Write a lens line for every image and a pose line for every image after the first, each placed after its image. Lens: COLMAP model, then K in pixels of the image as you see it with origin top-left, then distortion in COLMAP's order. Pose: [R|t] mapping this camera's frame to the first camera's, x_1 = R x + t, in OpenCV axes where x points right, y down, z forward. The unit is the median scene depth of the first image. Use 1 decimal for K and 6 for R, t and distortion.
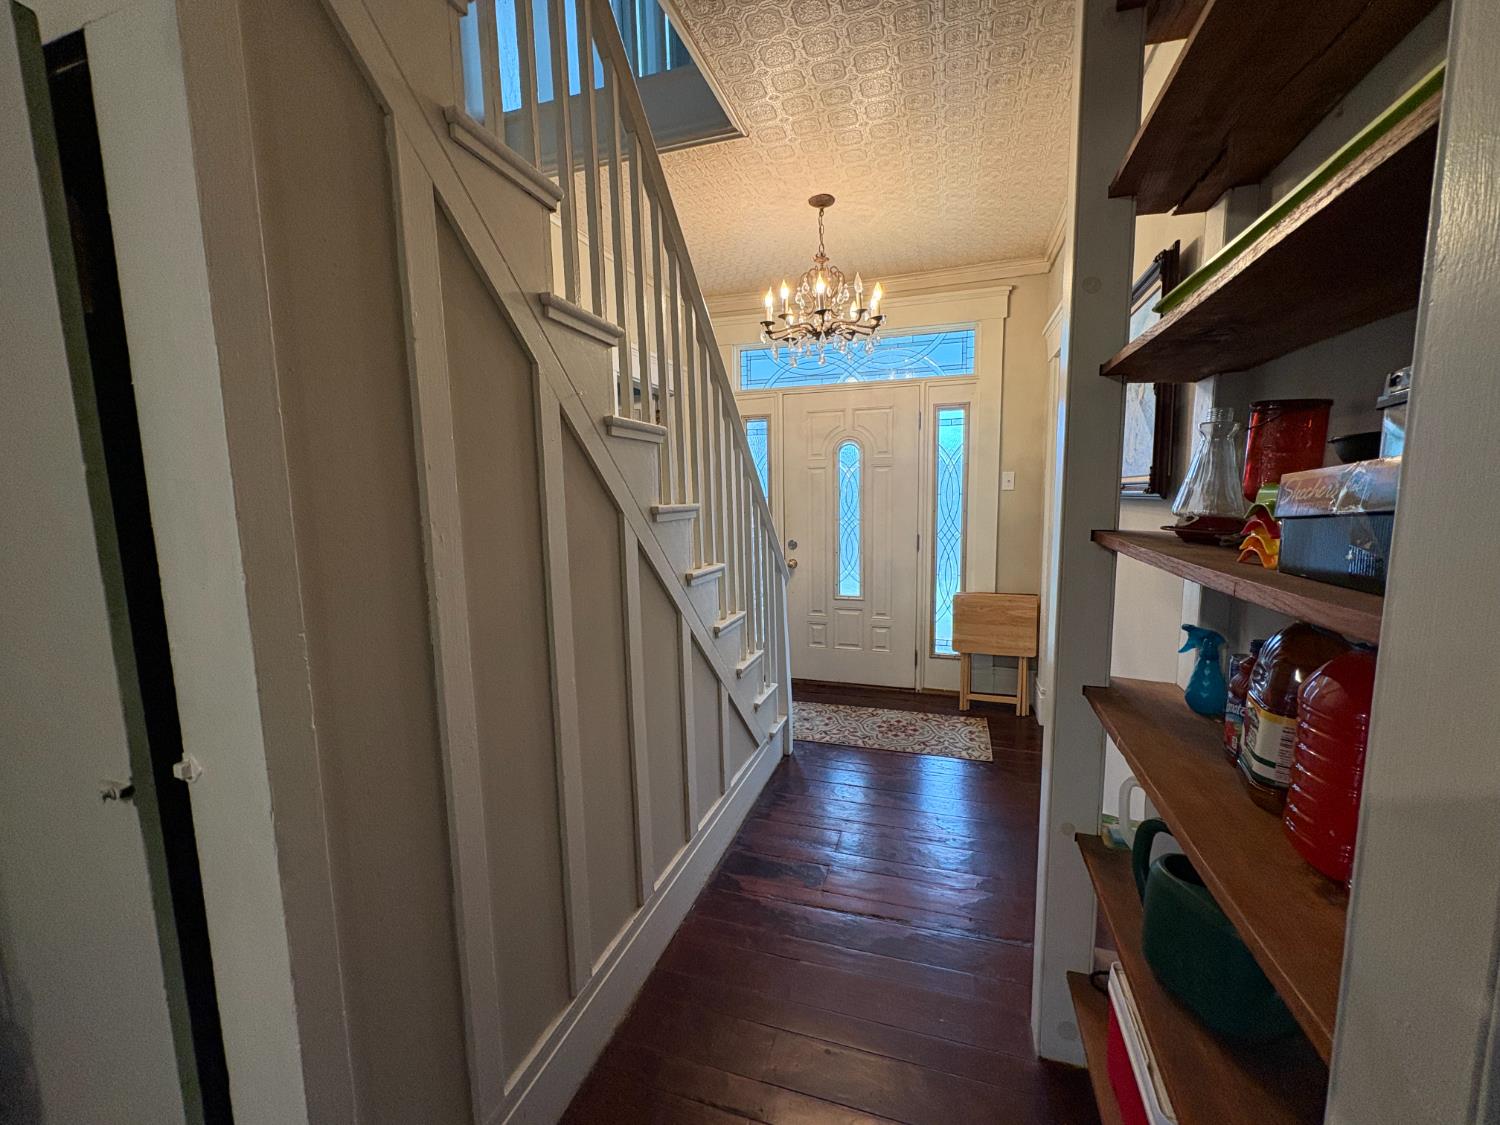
lens RADIAL K [[594.5, 0, 752.1], [0, 594.5, 567.9], [0, 0, 1]] dist [-0.000324, 0.000183]
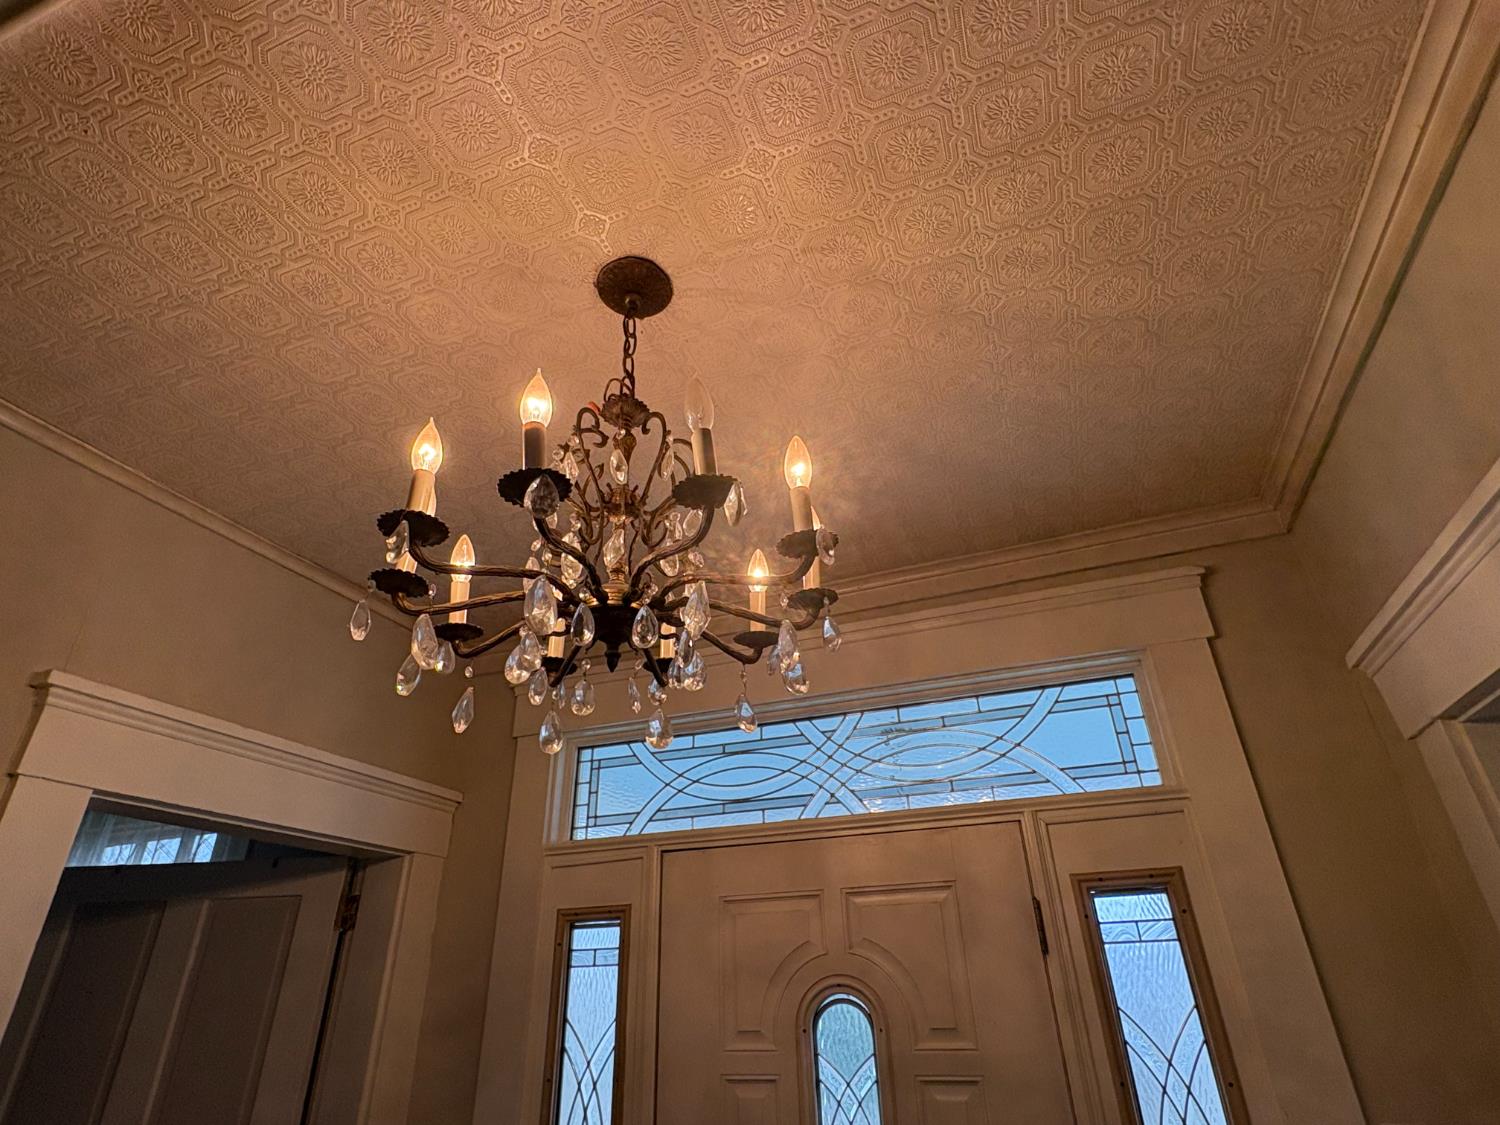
lens RADIAL K [[782.1, 0, 753.7], [0, 782.1, 555.3], [0, 0, 1]] dist [0.006786, -0.003624]
pose [[0.999155, -0.023312, -0.033839, 0.148581], [-0.001573, 0.801186, -0.598413, -0.159311], [0.041061, 0.597961, 0.800473, 0.541435]]
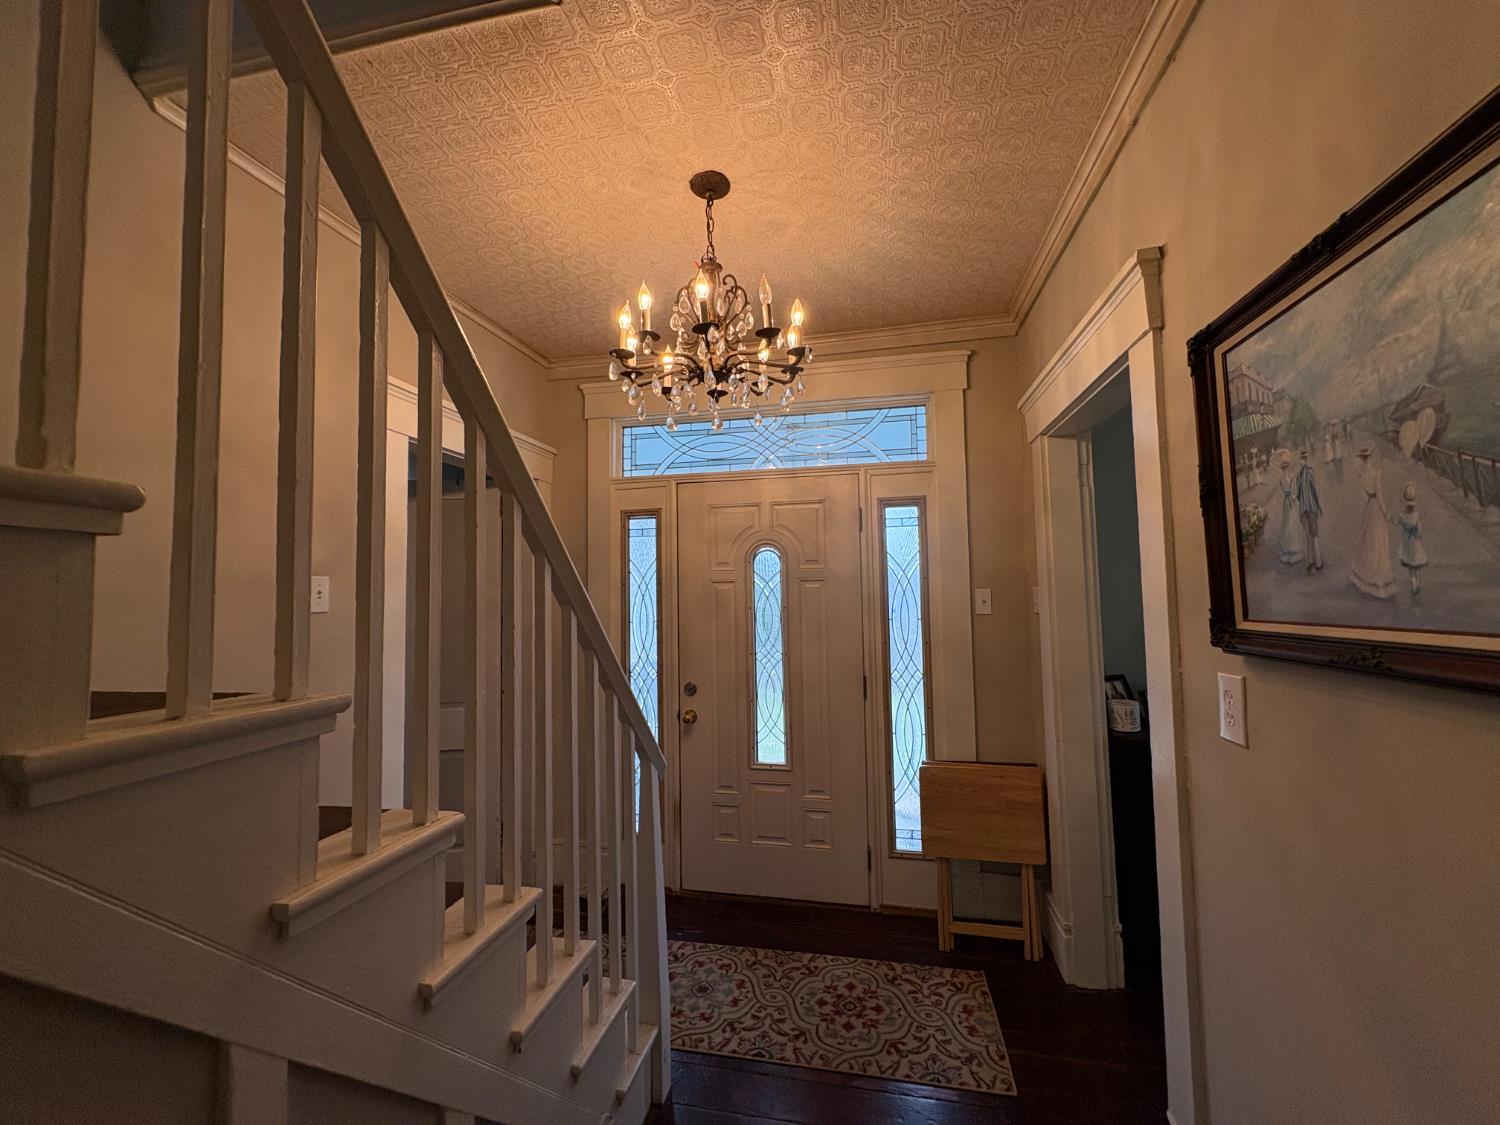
lens RADIAL K [[594.5, 0, 756.9], [0, 594.5, 566.2], [0, 0, 1]] dist [-0.000324, 0.000183]
pose [[0.992638, 0.007449, 0.120890, 0.069065], [0.014149, 0.984142, -0.176815, -0.064950], [-0.120290, 0.177224, 0.976792, 0.318744]]
